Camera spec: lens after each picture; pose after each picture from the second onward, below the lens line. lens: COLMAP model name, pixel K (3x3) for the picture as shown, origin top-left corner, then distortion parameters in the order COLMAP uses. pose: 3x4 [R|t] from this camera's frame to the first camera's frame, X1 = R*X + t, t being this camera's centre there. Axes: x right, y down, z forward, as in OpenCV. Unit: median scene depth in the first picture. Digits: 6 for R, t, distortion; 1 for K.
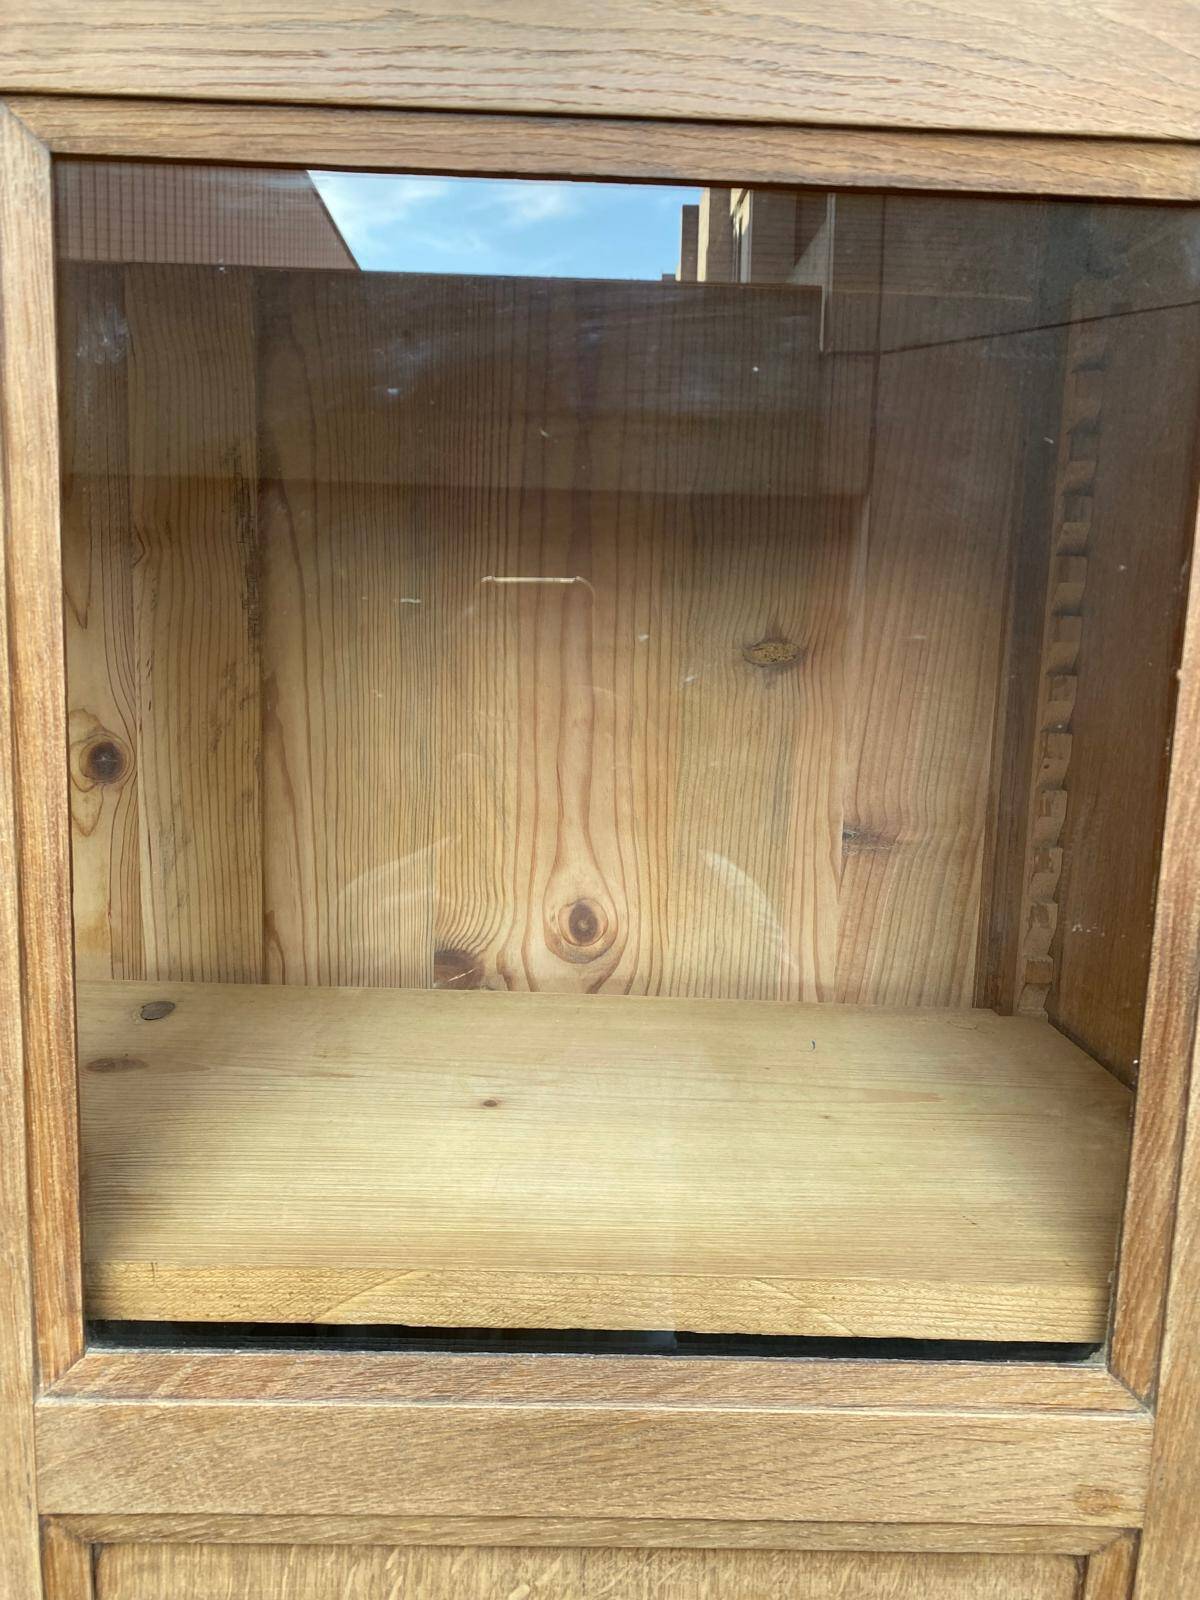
lens RADIAL K [[1222.2, 0, 594.2], [0, 1222.2, 768.2], [0, 0, 1]] dist [0.030462, -0.042752]
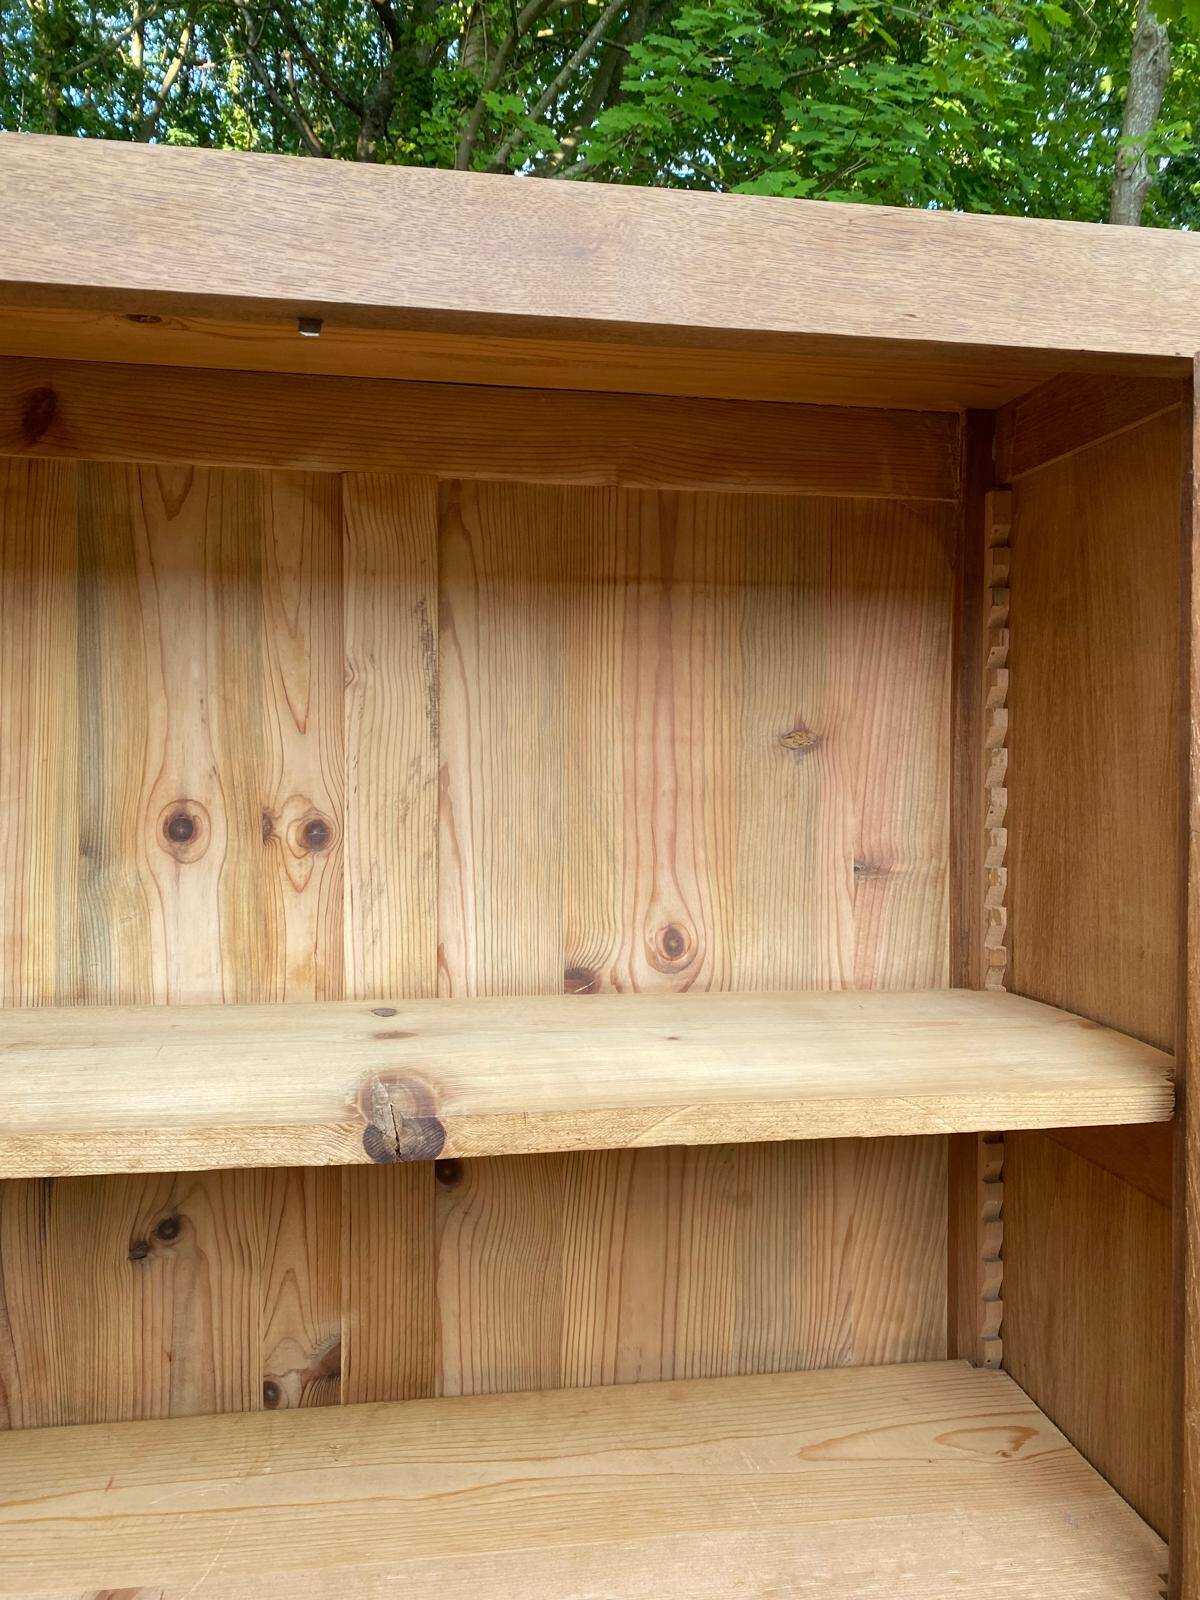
lens RADIAL K [[1222.2, 0, 623.3], [0, 1222.2, 774.9], [0, 0, 1]] dist [0.030462, -0.042752]
pose [[0.987747, -0.030456, 0.153061, -0.270255], [0.048697, 0.991952, -0.116878, 0.100521], [-0.148270, 0.122899, 0.981281, -0.345558]]
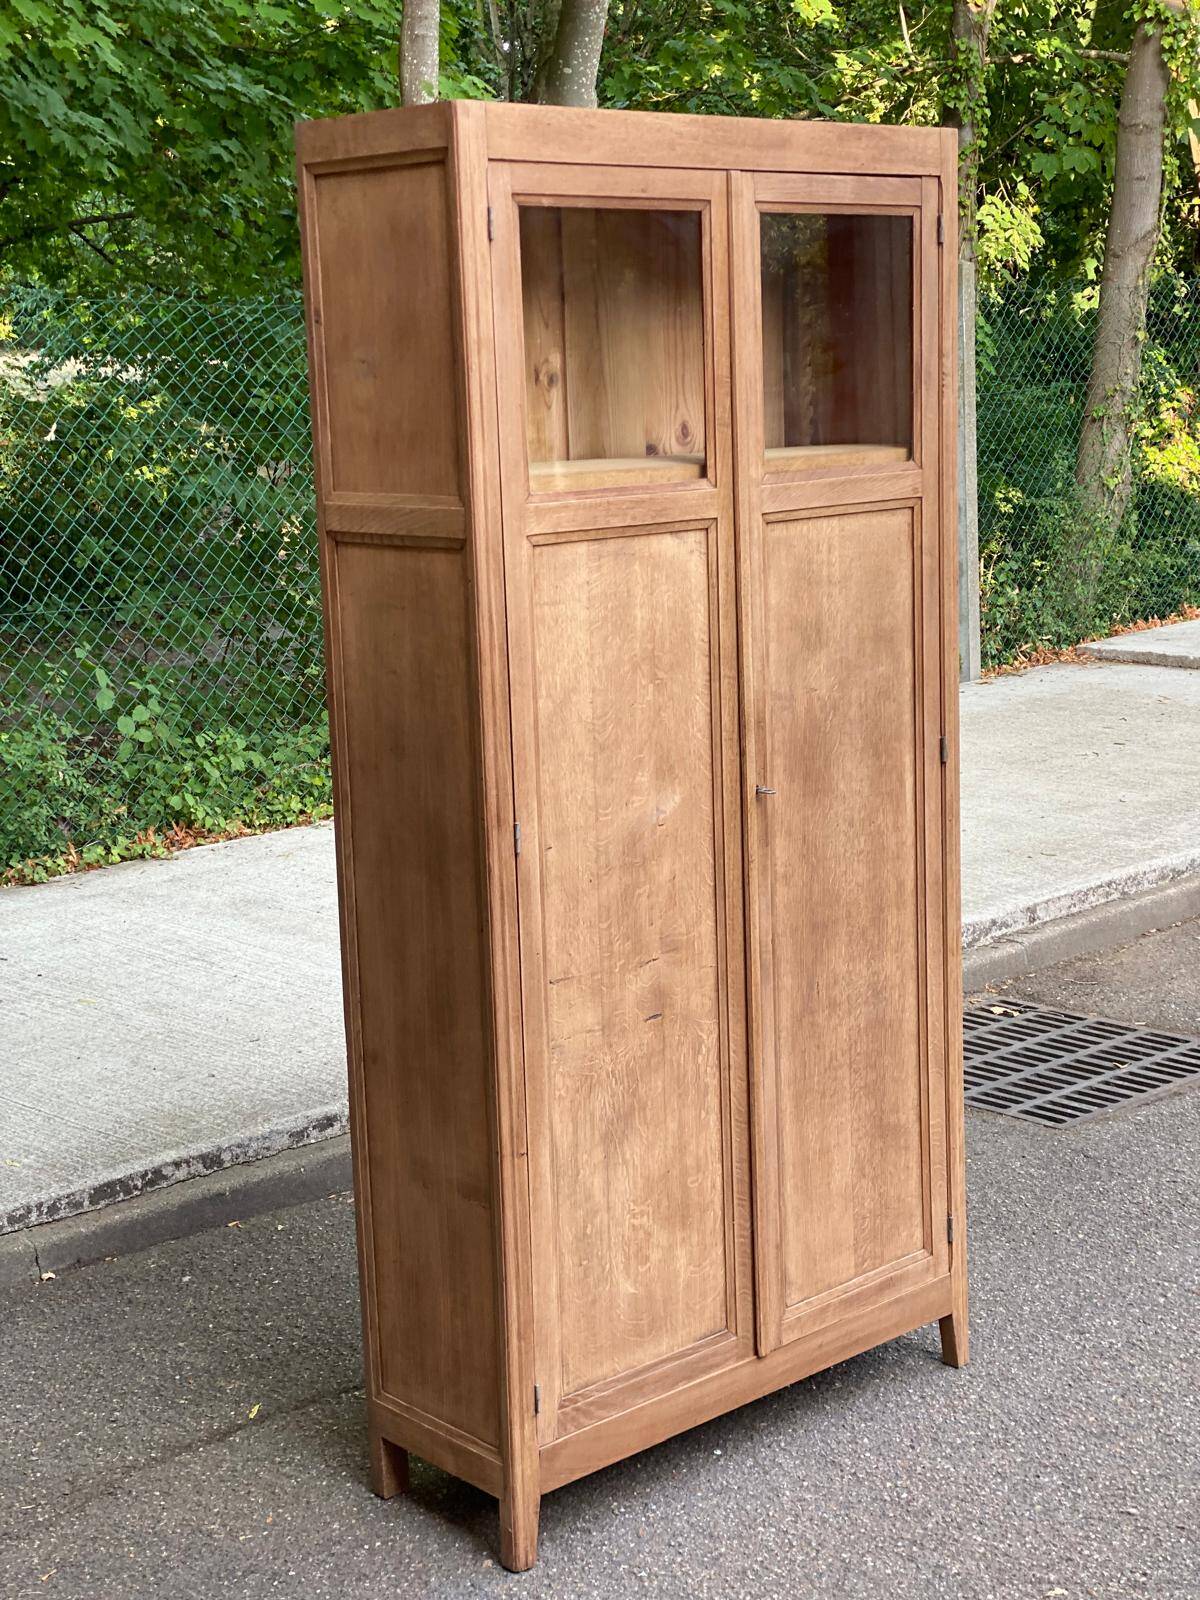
lens RADIAL K [[2384.8, 0, 611.0], [0, 2384.8, 823.9], [0, 0, 1]] dist [0.124488, 0.000000]
pose [[0.741350, -0.184757, 0.645186, -3.807945], [0.151255, 0.982623, 0.107587, 0.398033], [-0.653852, 0.017828, 0.756412, -2.965532]]
